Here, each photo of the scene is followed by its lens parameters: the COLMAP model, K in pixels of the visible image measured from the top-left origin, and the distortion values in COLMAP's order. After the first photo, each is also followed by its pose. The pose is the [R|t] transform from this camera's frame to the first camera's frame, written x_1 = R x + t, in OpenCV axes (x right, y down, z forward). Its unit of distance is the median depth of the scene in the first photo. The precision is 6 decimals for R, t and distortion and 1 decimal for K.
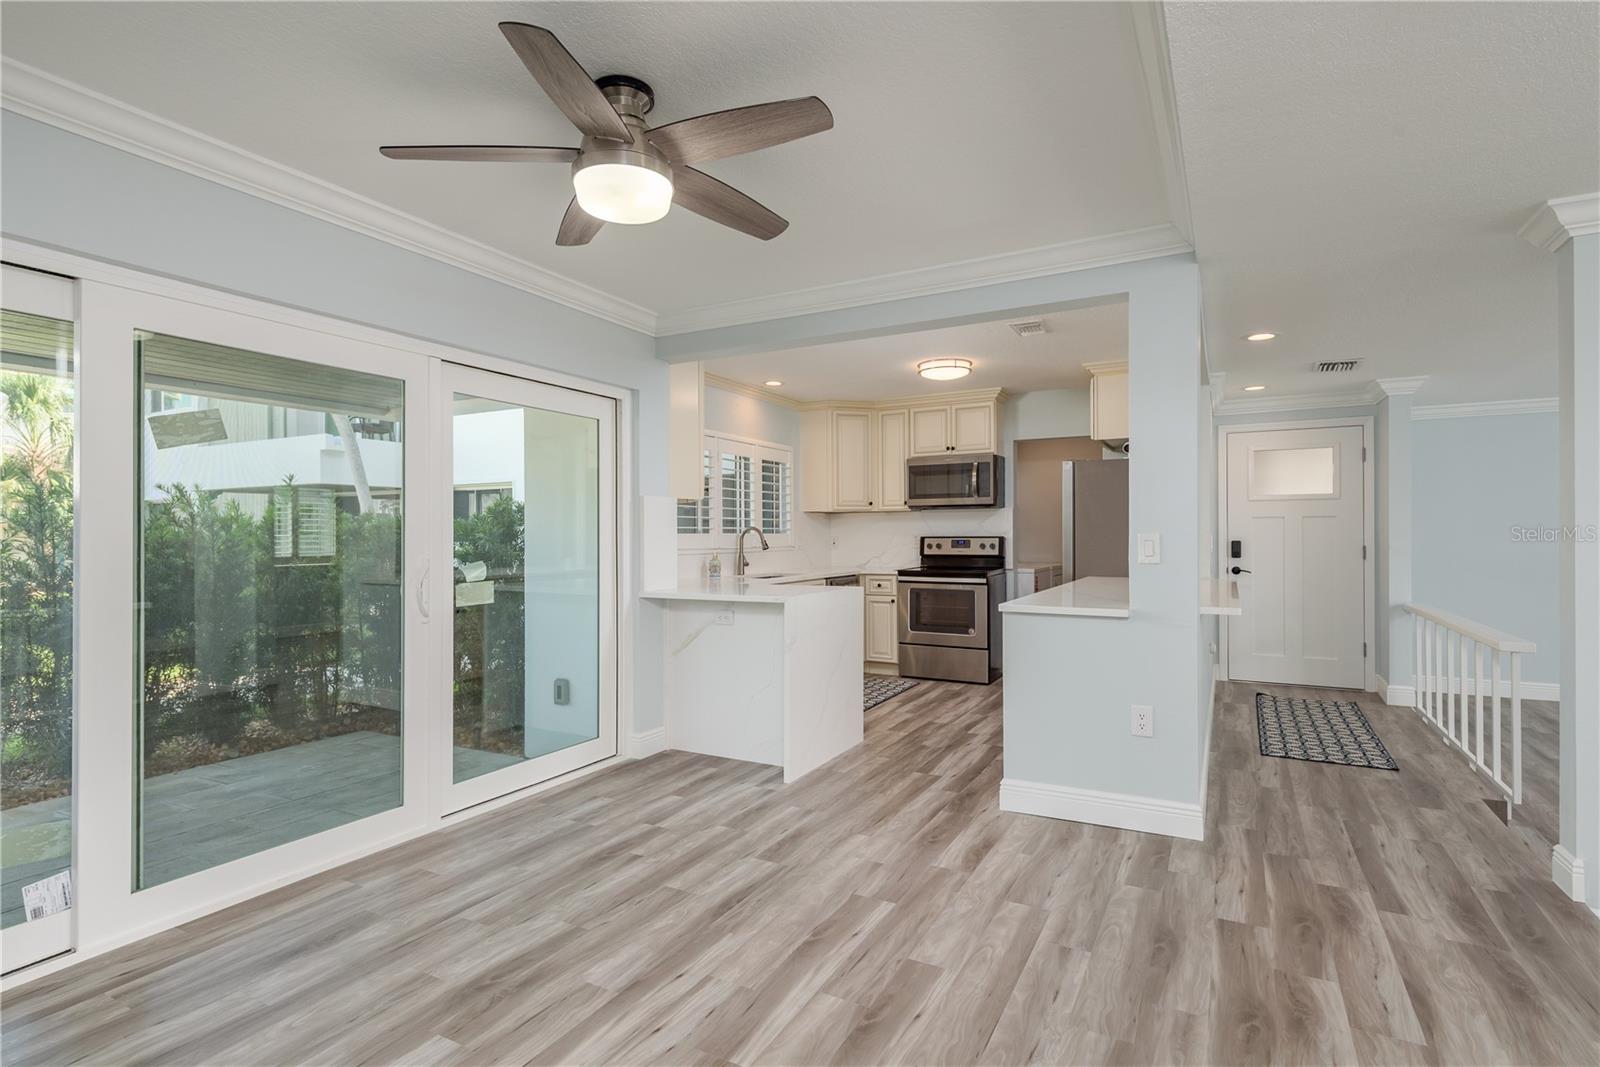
lens RADIAL K [[789.3, 0, 791.1], [0, 789.3, 534.3], [0, 0, 1]] dist [0.017983, -0.009020]
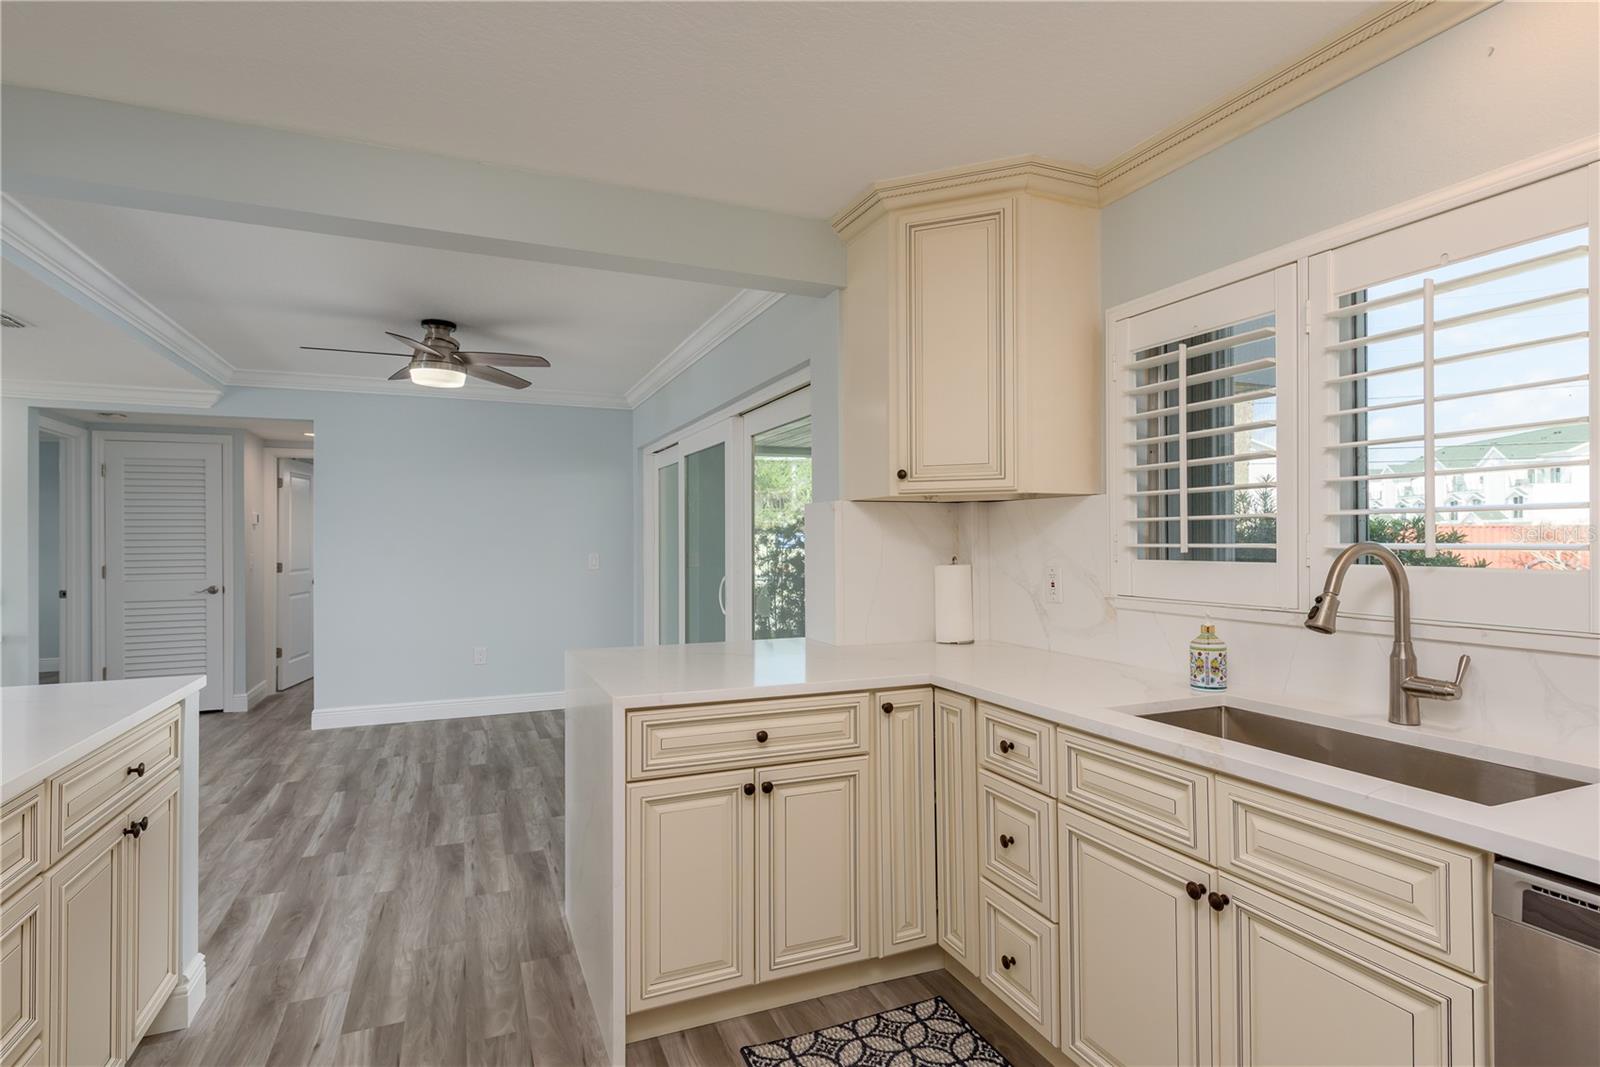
lens RADIAL K [[789.3, 0, 787.1], [0, 789.3, 535.3], [0, 0, 1]] dist [0.017983, -0.009020]
pose [[-0.617107, 0.001391, -0.786878, 0.299120], [0.006565, 0.999973, -0.003381, -0.013094], [0.786852, -0.007252, -0.617100, 1.104038]]
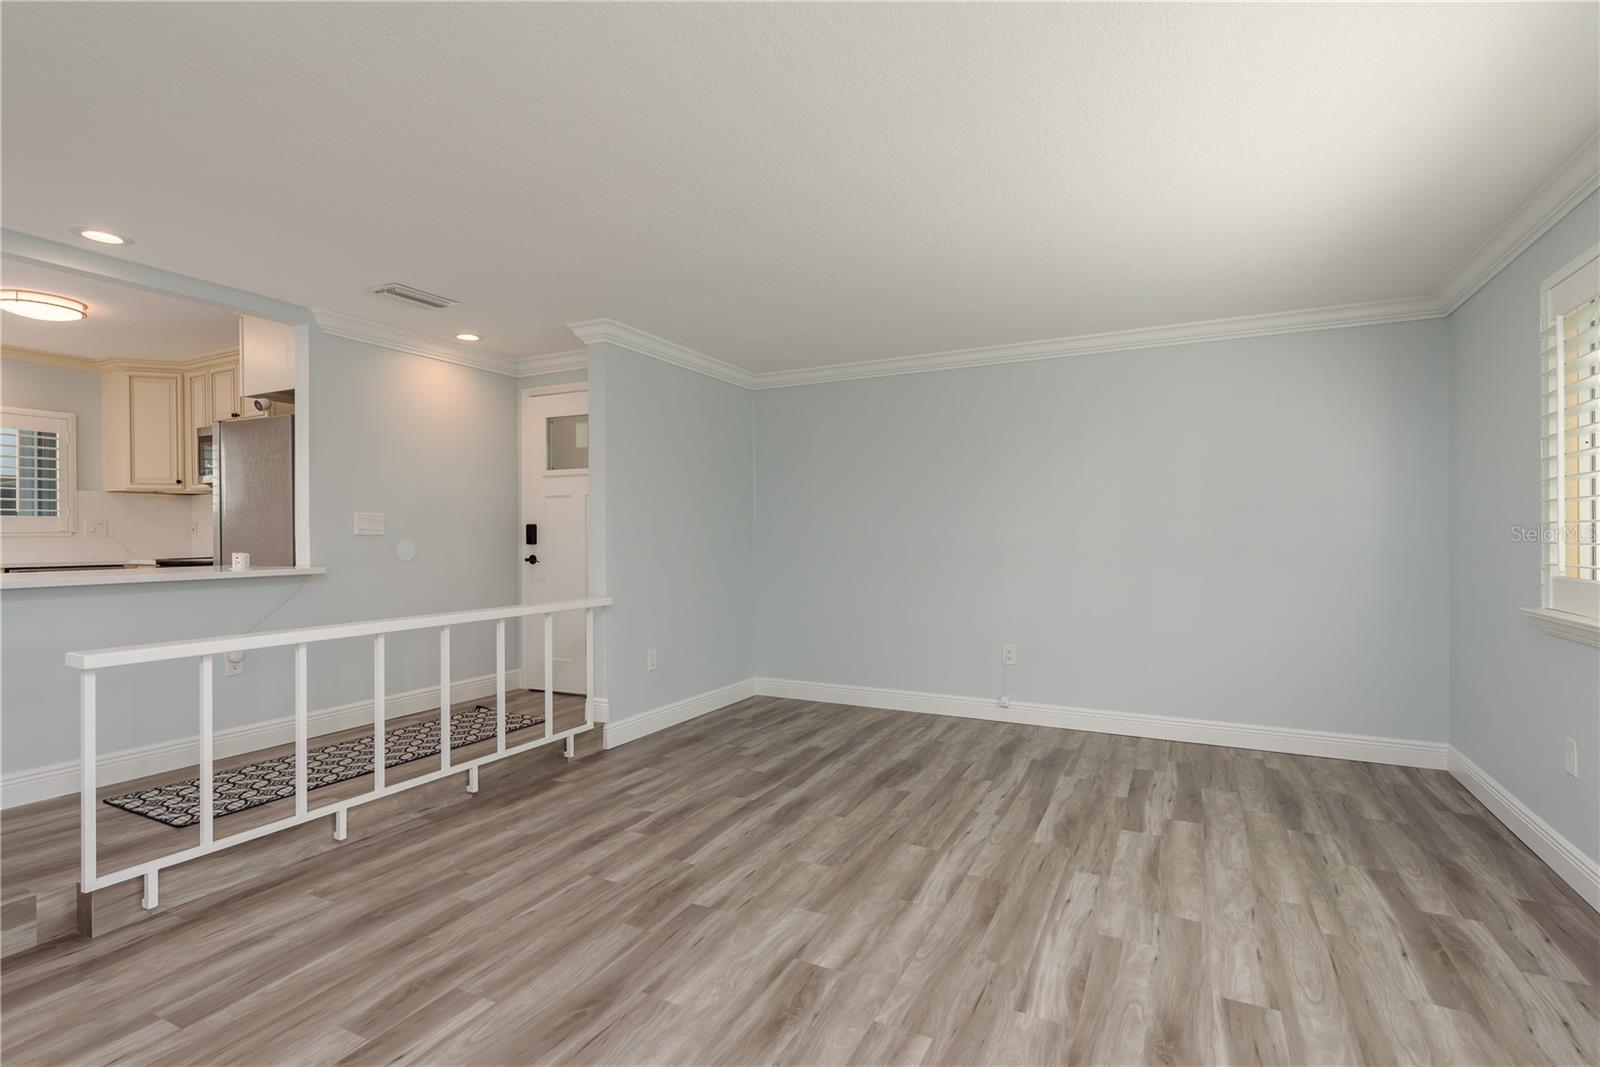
lens RADIAL K [[754.6, 0, 804.6], [0, 754.6, 530.8], [0, 0, 1]] dist [0.011766, -0.001699]
pose [[0.999443, 0.002310, 0.033280, 0.951130], [-0.002297, 0.999997, -0.000426, 0.016634], [-0.033281, 0.000349, 0.999446, 0.196073]]
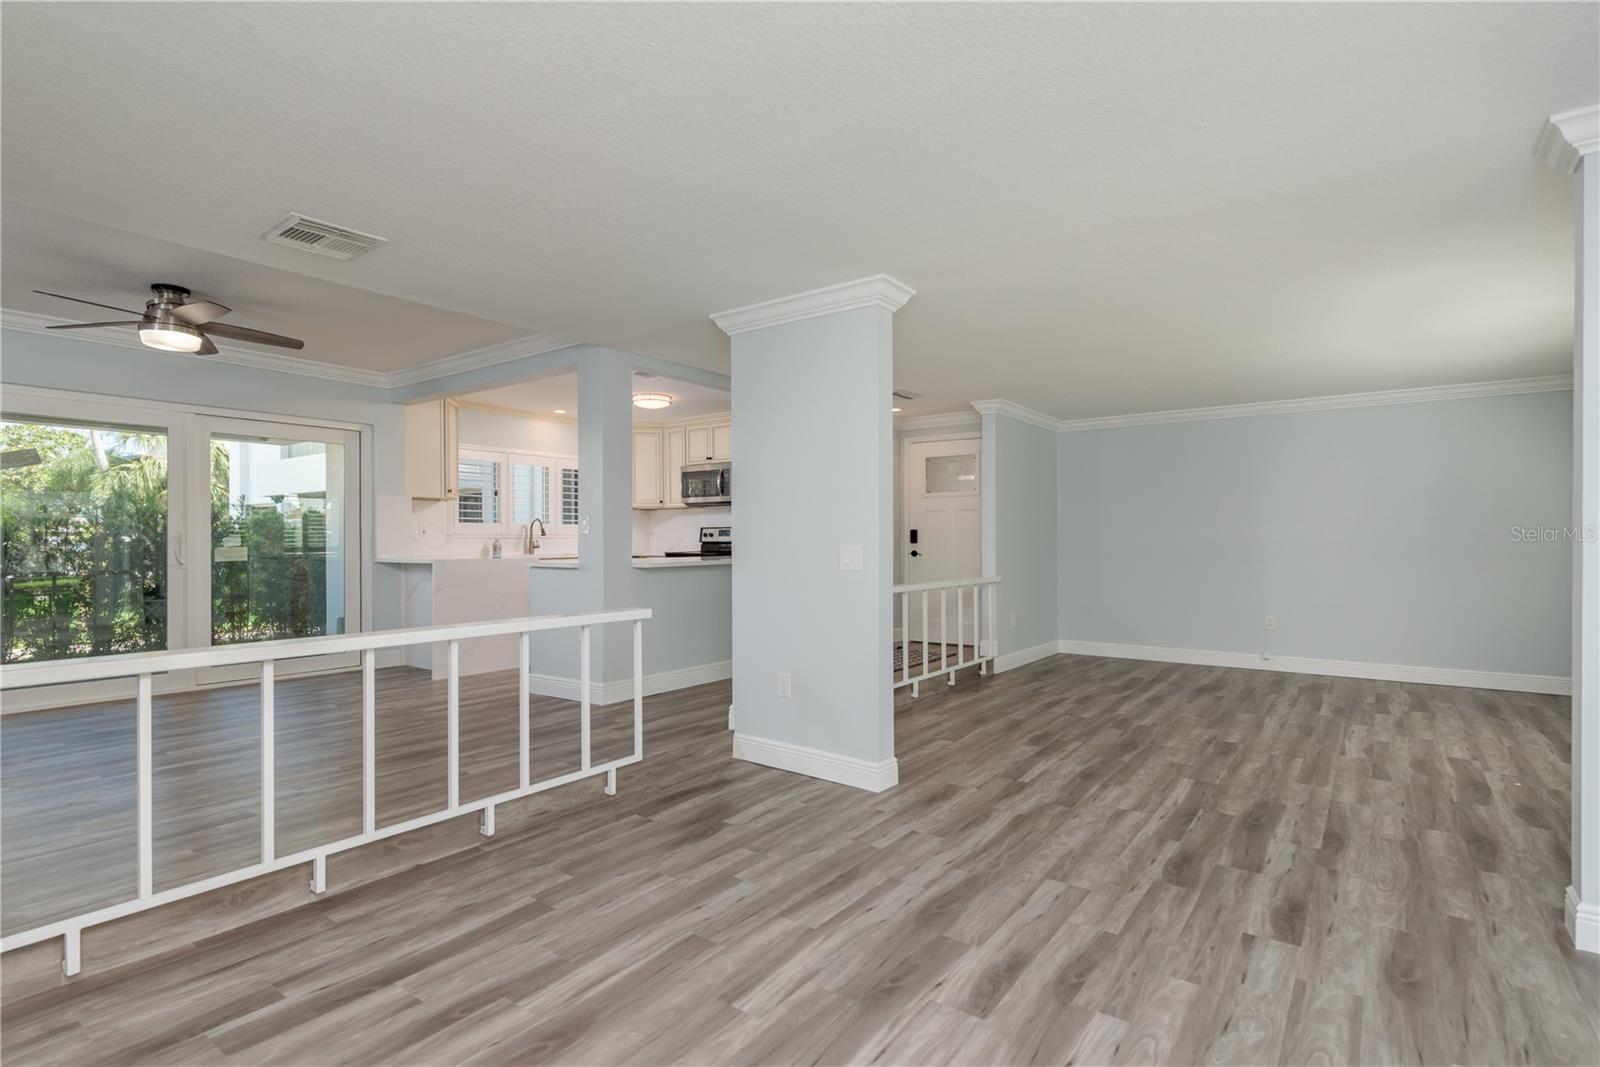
lens RADIAL K [[789.3, 0, 811.4], [0, 789.3, 538.4], [0, 0, 1]] dist [0.017983, -0.009020]
pose [[0.992808, 0.002690, -0.119687, 0.629486], [-0.002714, 0.999996, -0.000033, 0.025343], [0.119686, 0.000357, 0.992812, -0.308474]]
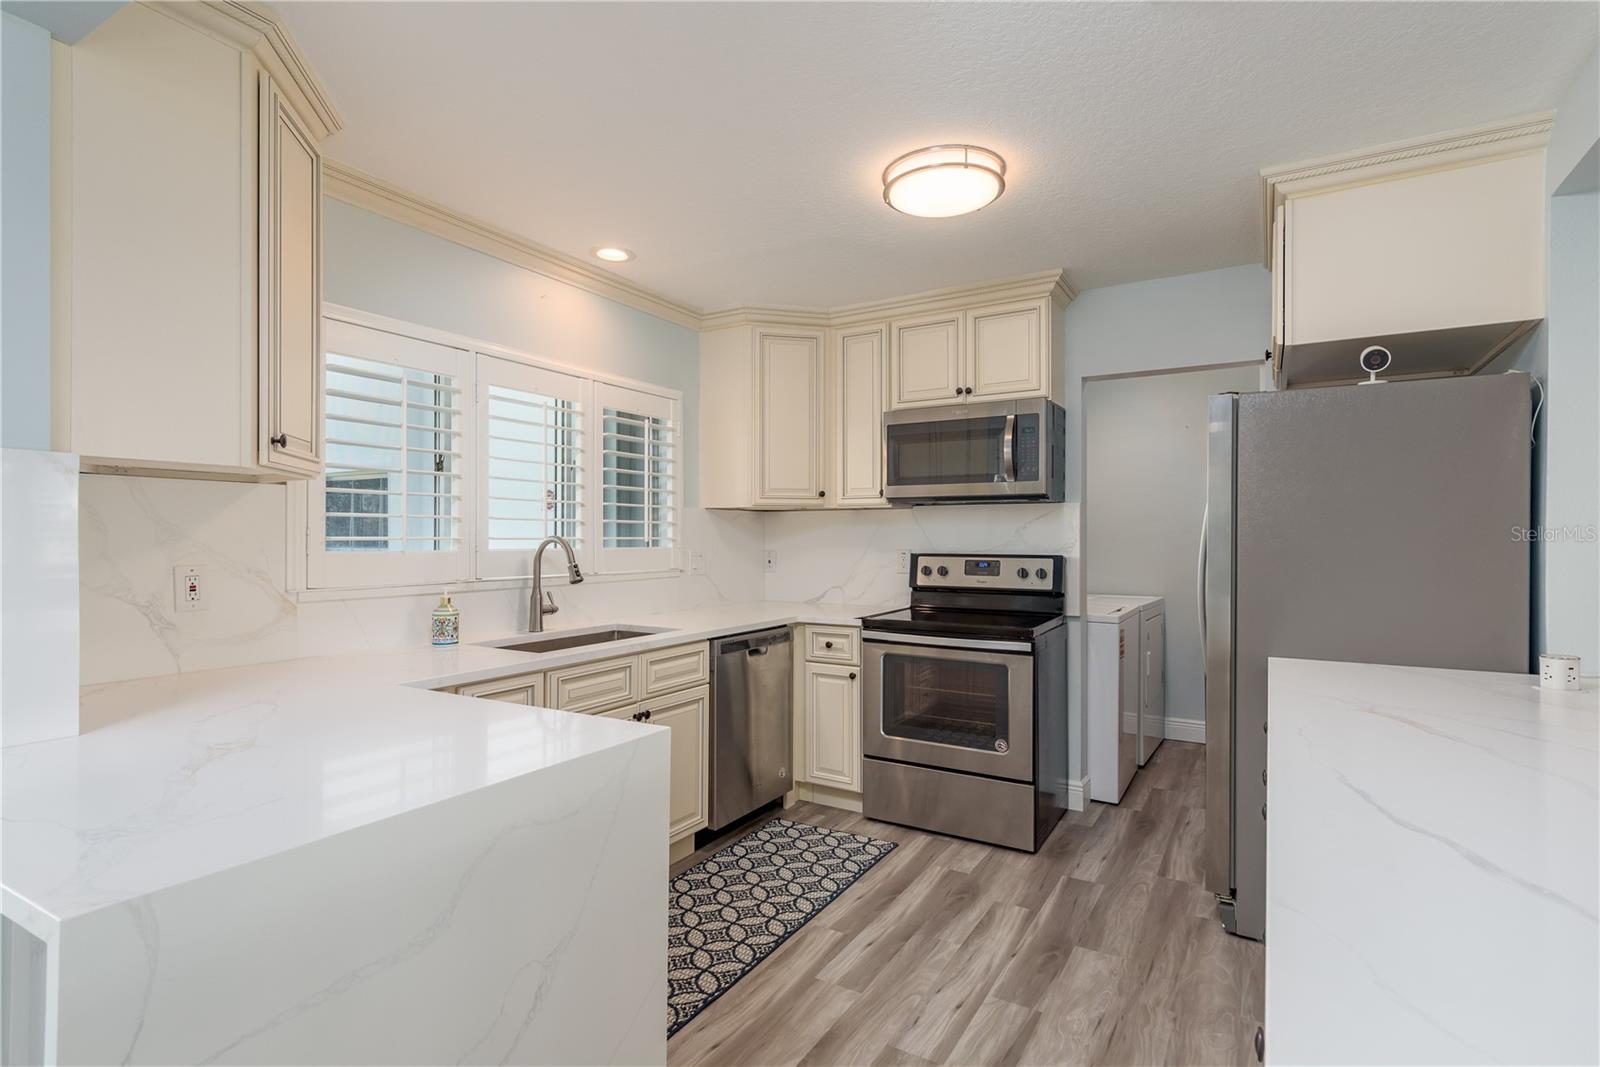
lens RADIAL K [[789.3, 0, 802.3], [0, 789.3, 533.8], [0, 0, 1]] dist [0.017983, -0.009020]
pose [[0.999729, 0.007778, -0.021933, 0.126264], [-0.007842, 0.999965, -0.002873, -0.011345], [0.021910, 0.003044, 0.999755, 0.557231]]
